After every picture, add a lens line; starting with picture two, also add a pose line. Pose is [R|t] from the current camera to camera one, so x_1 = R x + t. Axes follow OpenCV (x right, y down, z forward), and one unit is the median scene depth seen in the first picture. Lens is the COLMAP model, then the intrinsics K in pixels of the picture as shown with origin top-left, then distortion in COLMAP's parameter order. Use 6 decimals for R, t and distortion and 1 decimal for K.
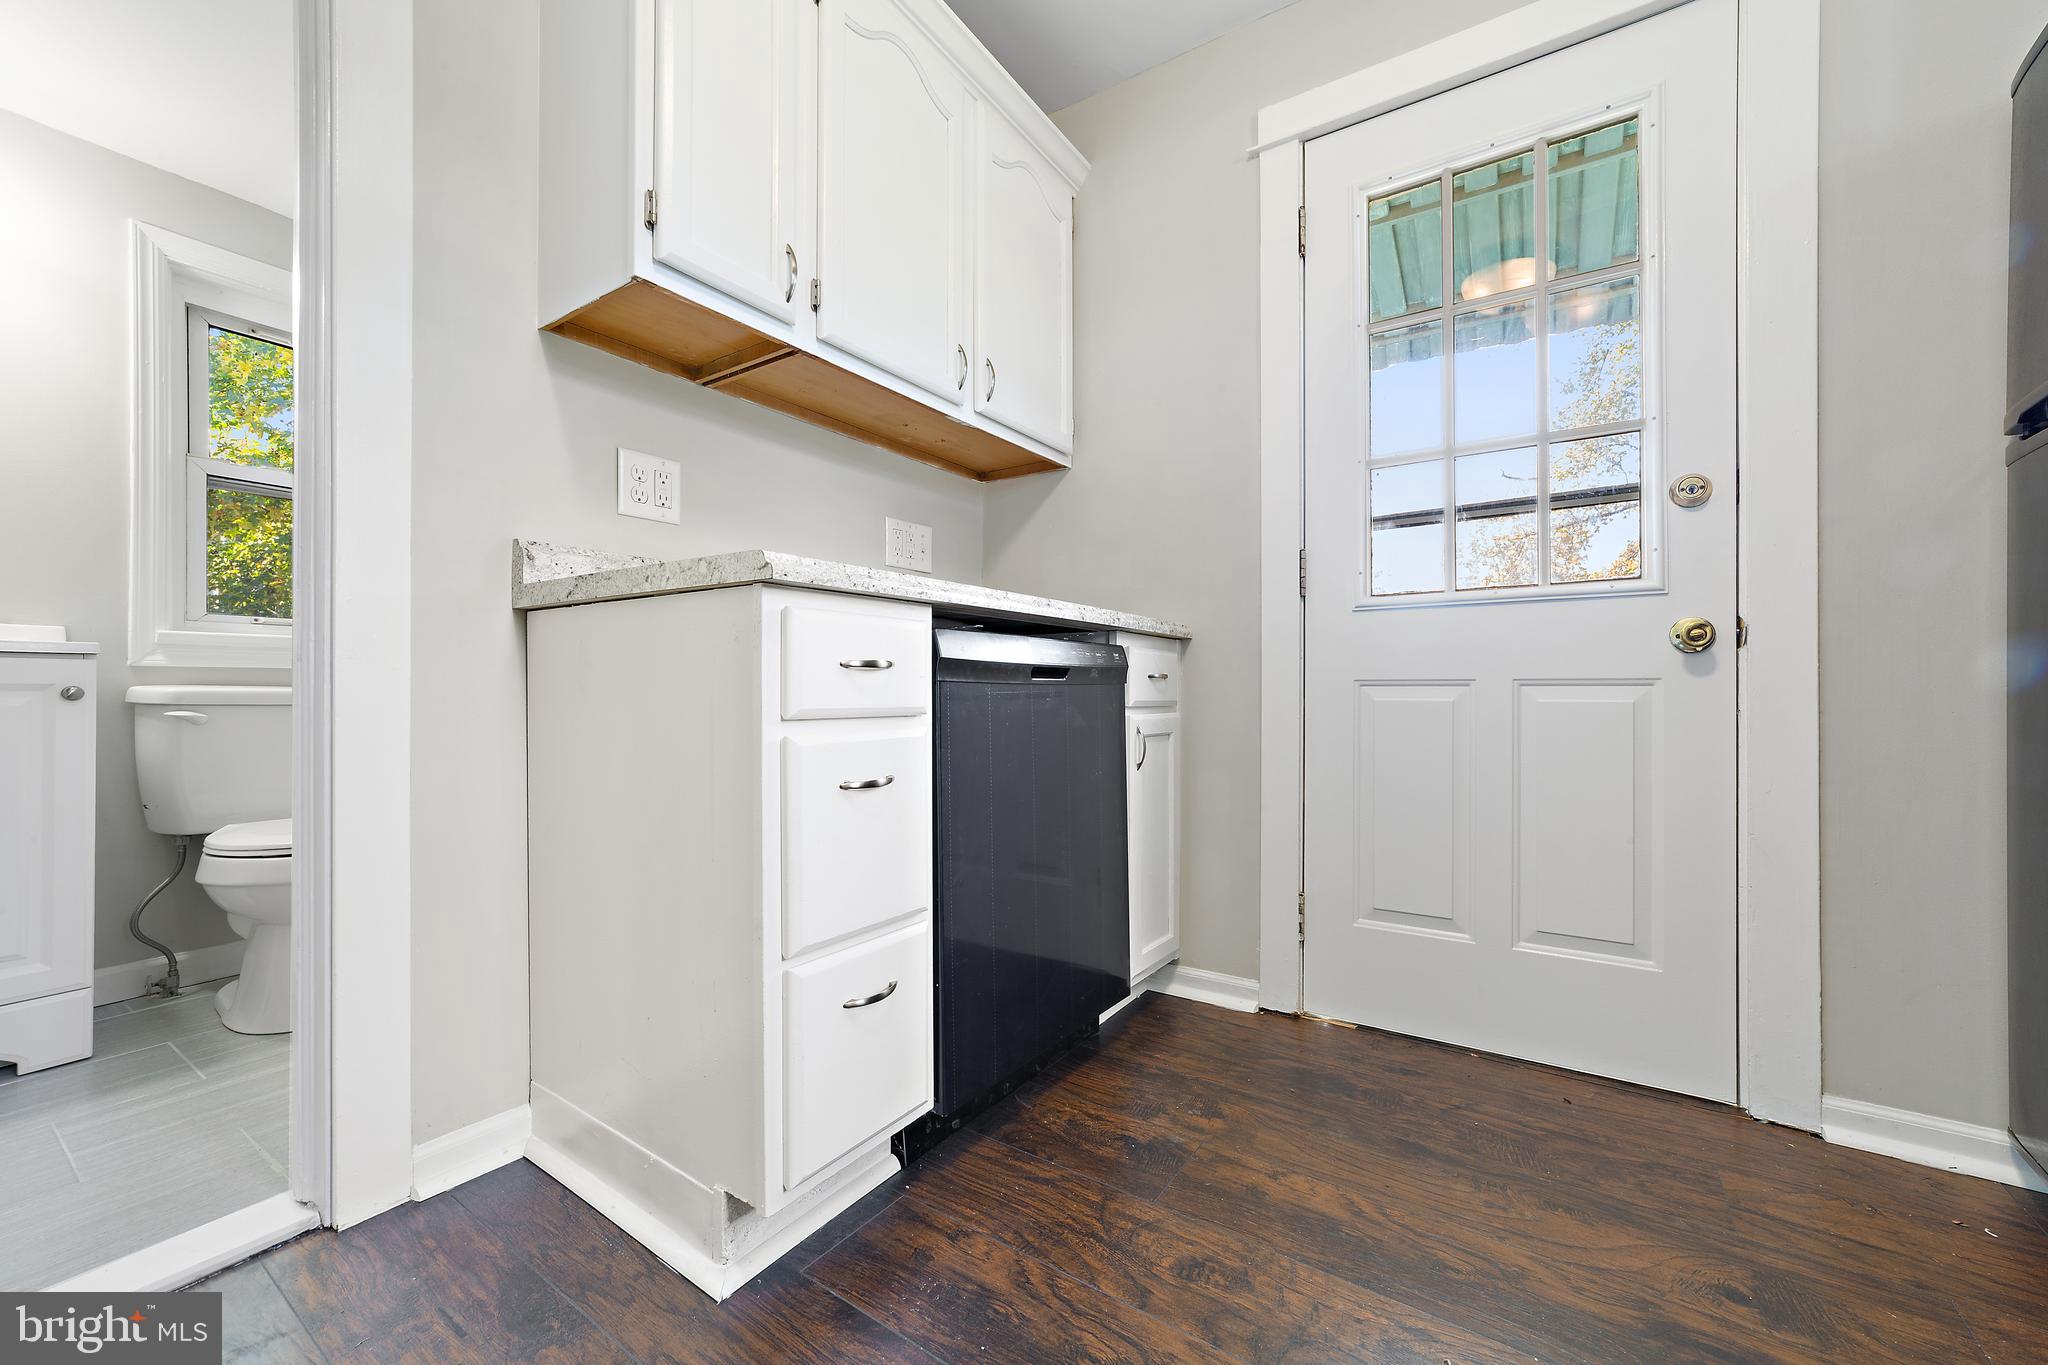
lens RADIAL K [[785.3, 0, 1041.2], [0, 785.3, 691.6], [0, 0, 1]] dist [-0.010321, 0.002646]
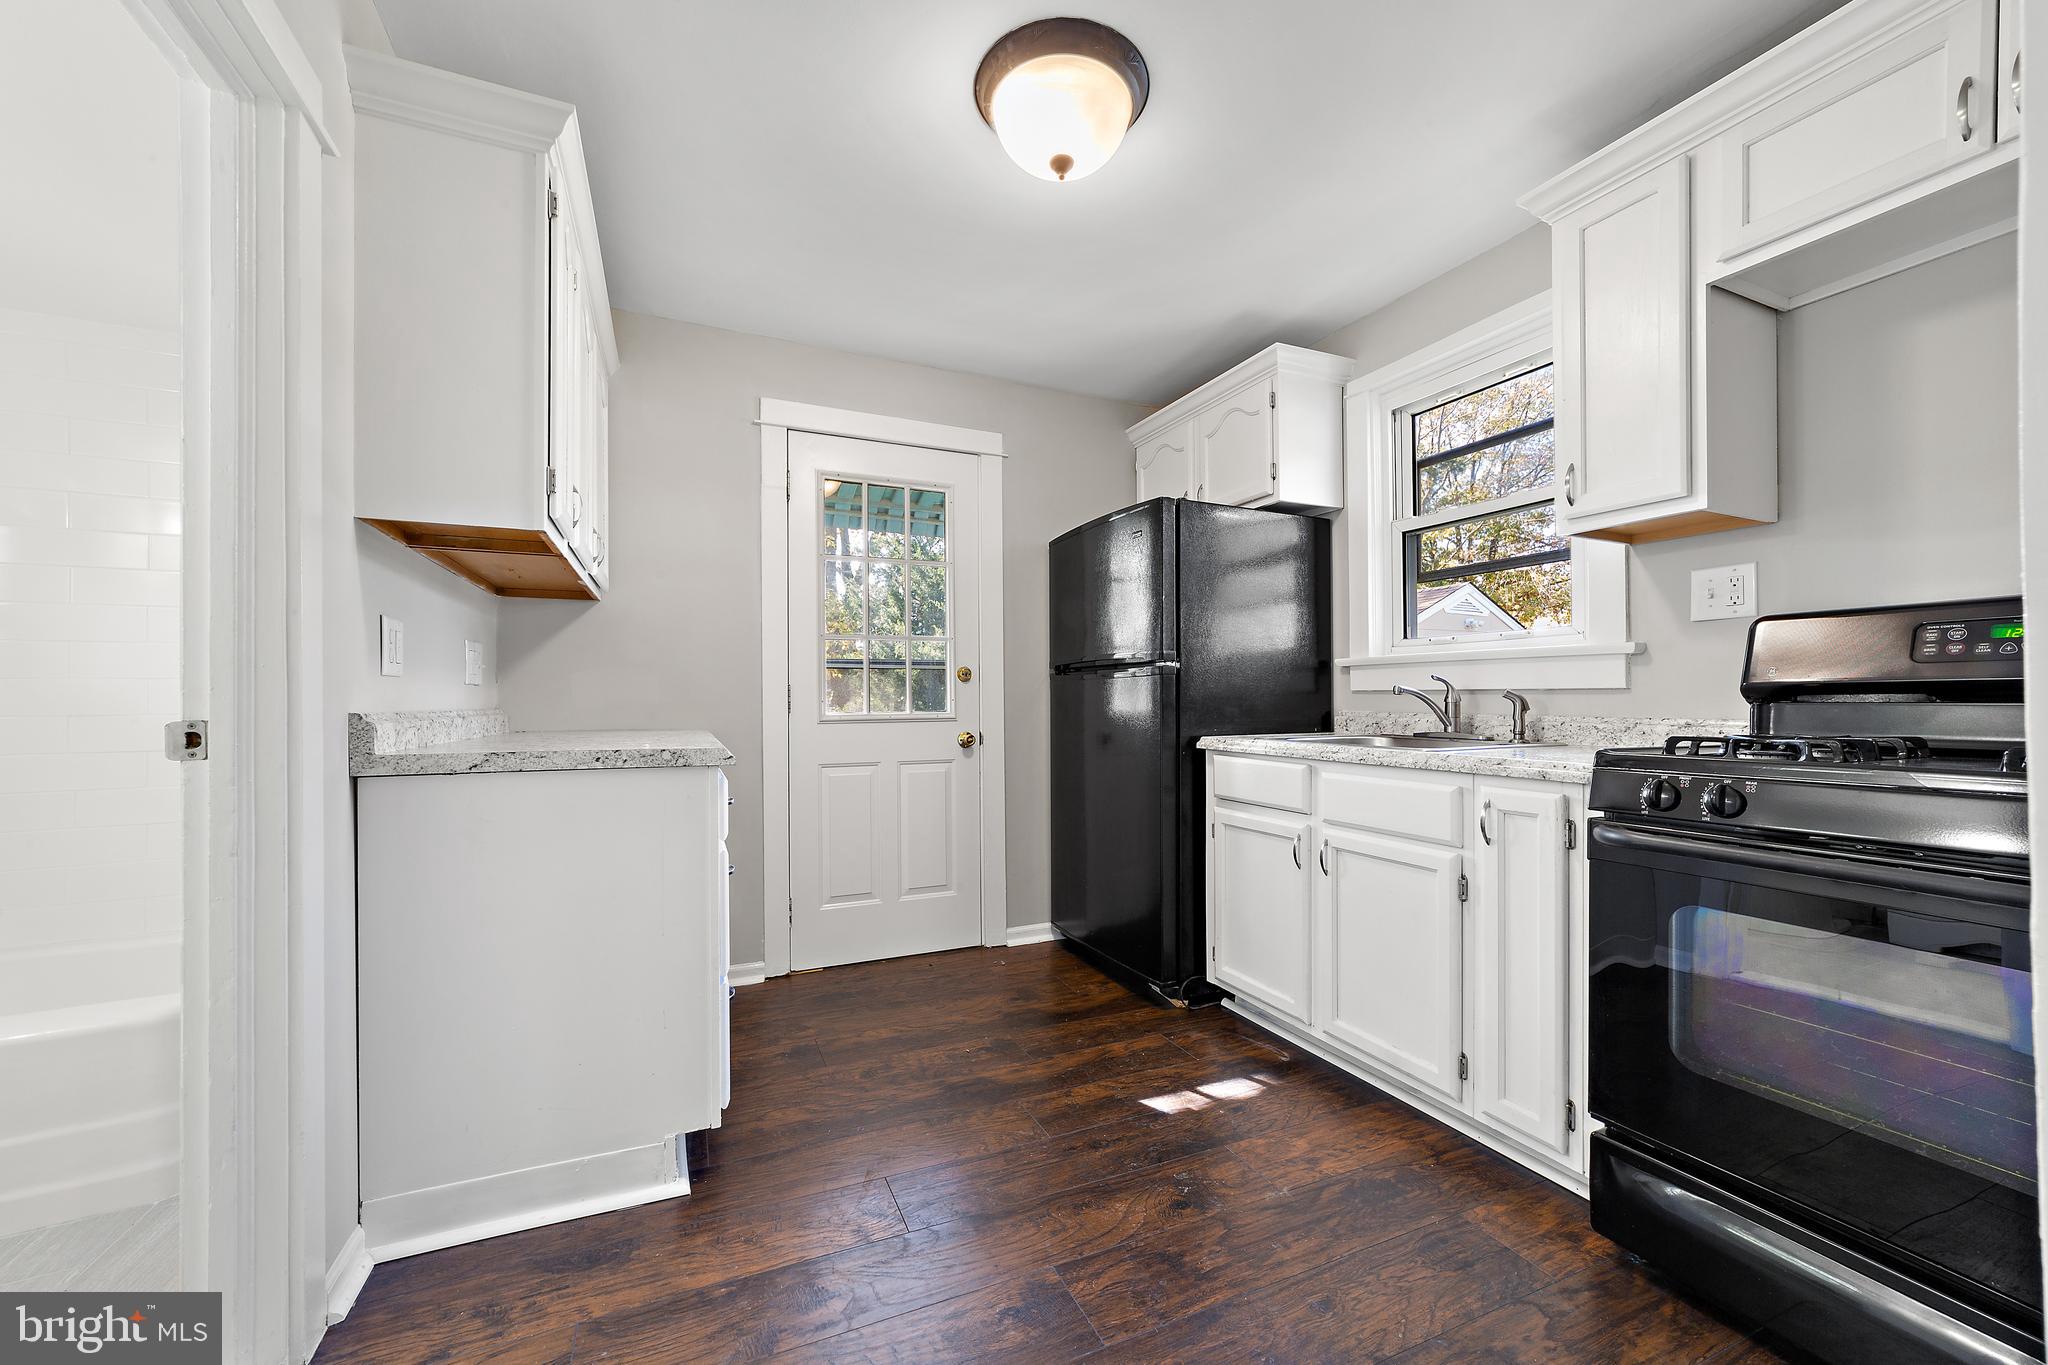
lens RADIAL K [[785.3, 0, 1032.5], [0, 785.3, 693.7], [0, 0, 1]] dist [-0.010321, 0.002646]
pose [[0.527140, 0.003677, 0.849771, -0.994908], [0.005013, 0.999960, -0.007437, -0.190523], [-0.849764, 0.008180, 0.527100, -0.355375]]
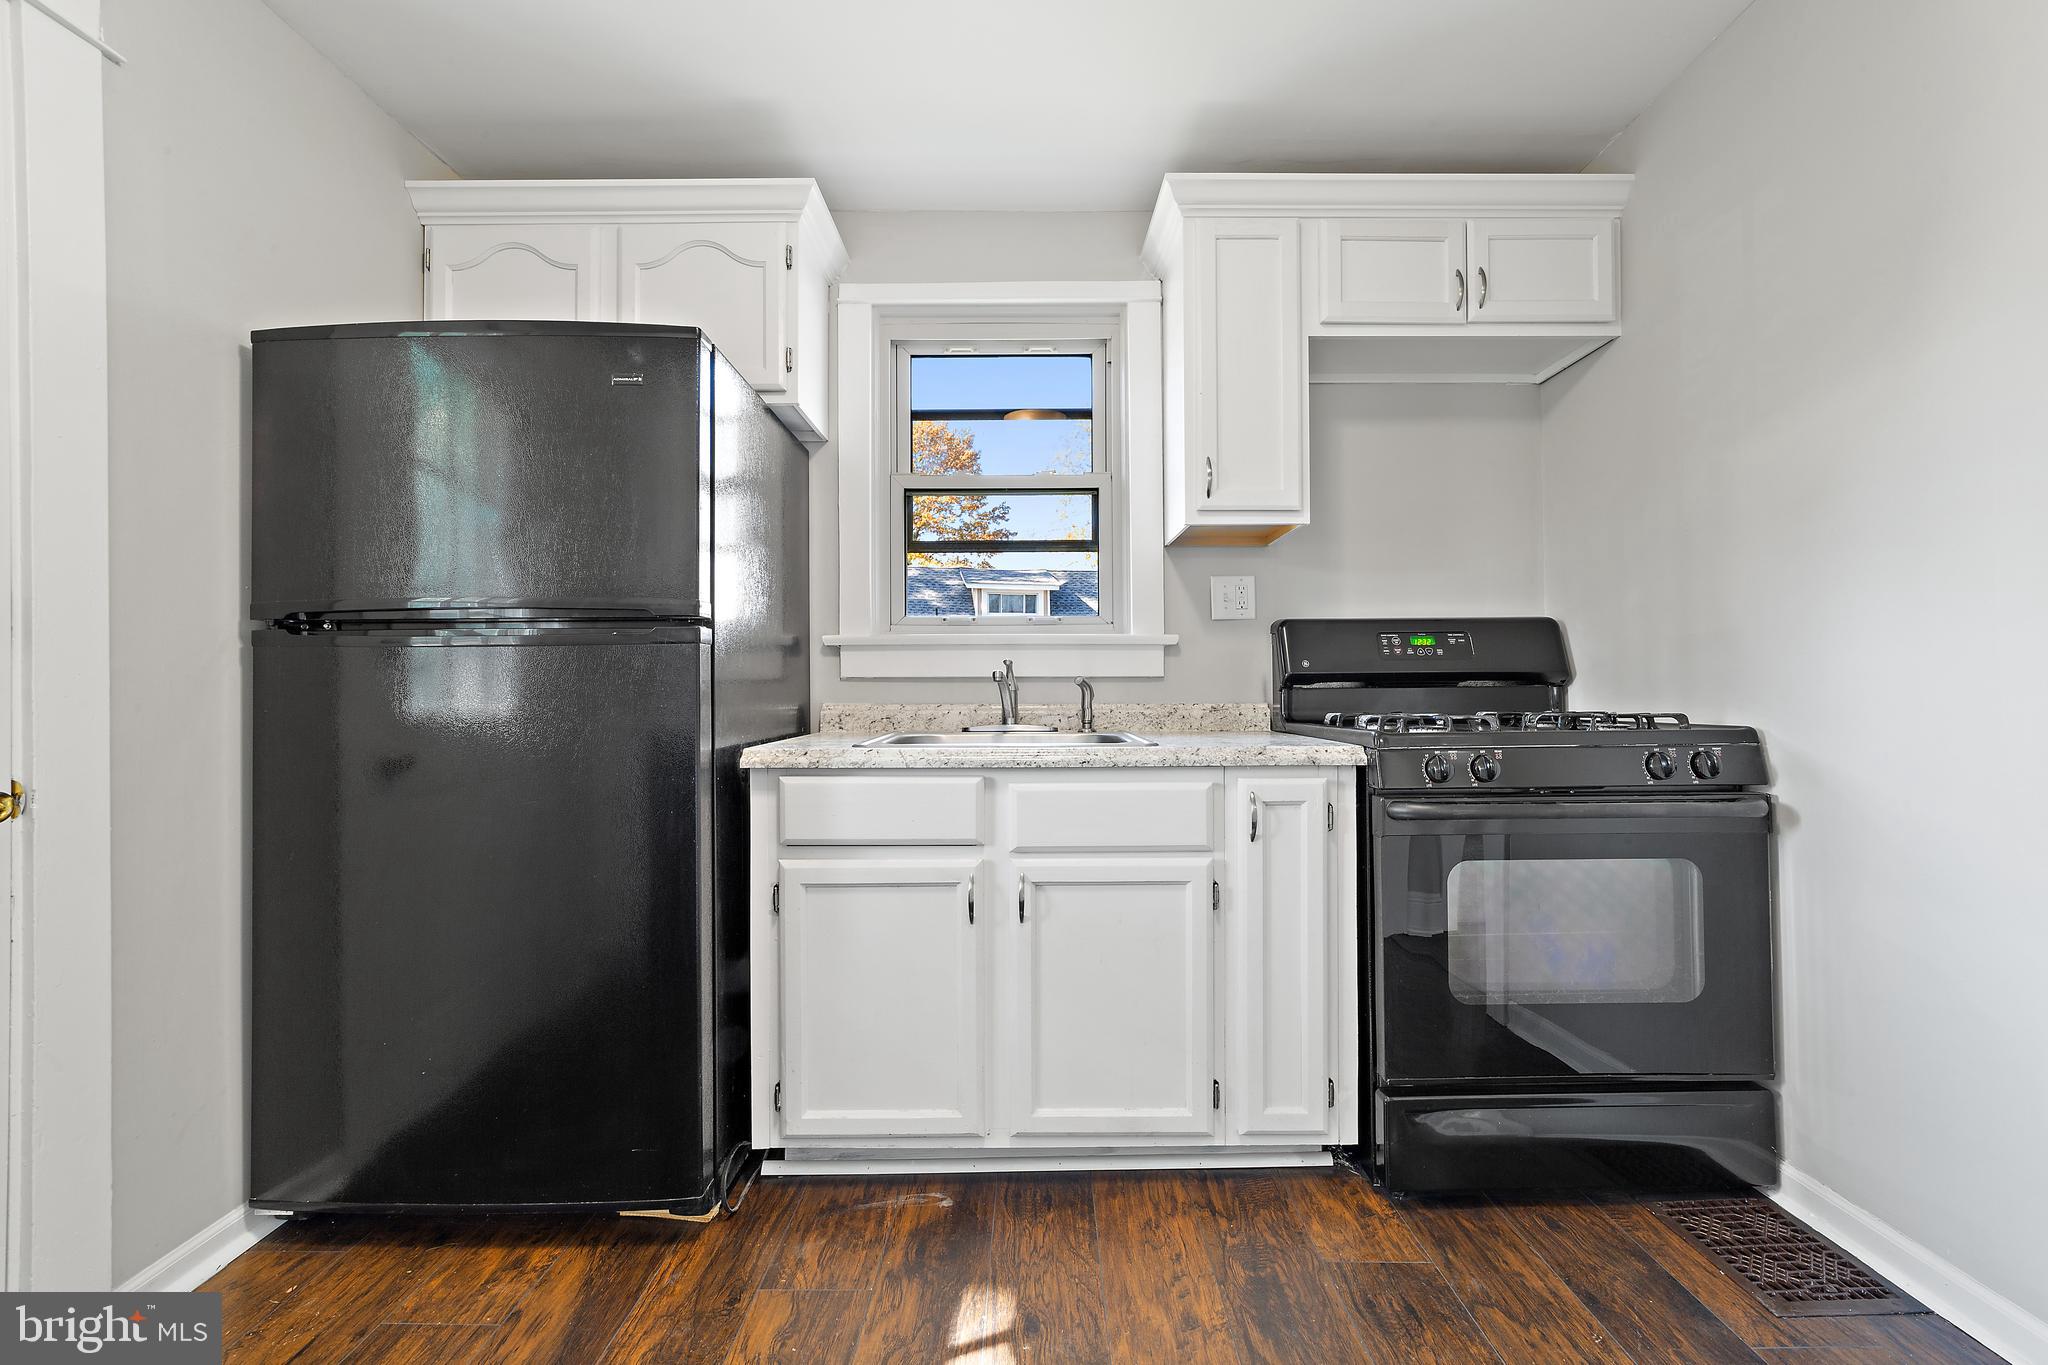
lens RADIAL K [[785.3, 0, 1026.9], [0, 785.3, 678.4], [0, 0, 1]] dist [-0.010321, 0.002646]
pose [[-0.549955, 0.012631, 0.835099, -0.357040], [0.006456, 0.999920, -0.010873, -0.186704], [-0.835170, -0.000588, -0.549992, 0.580879]]
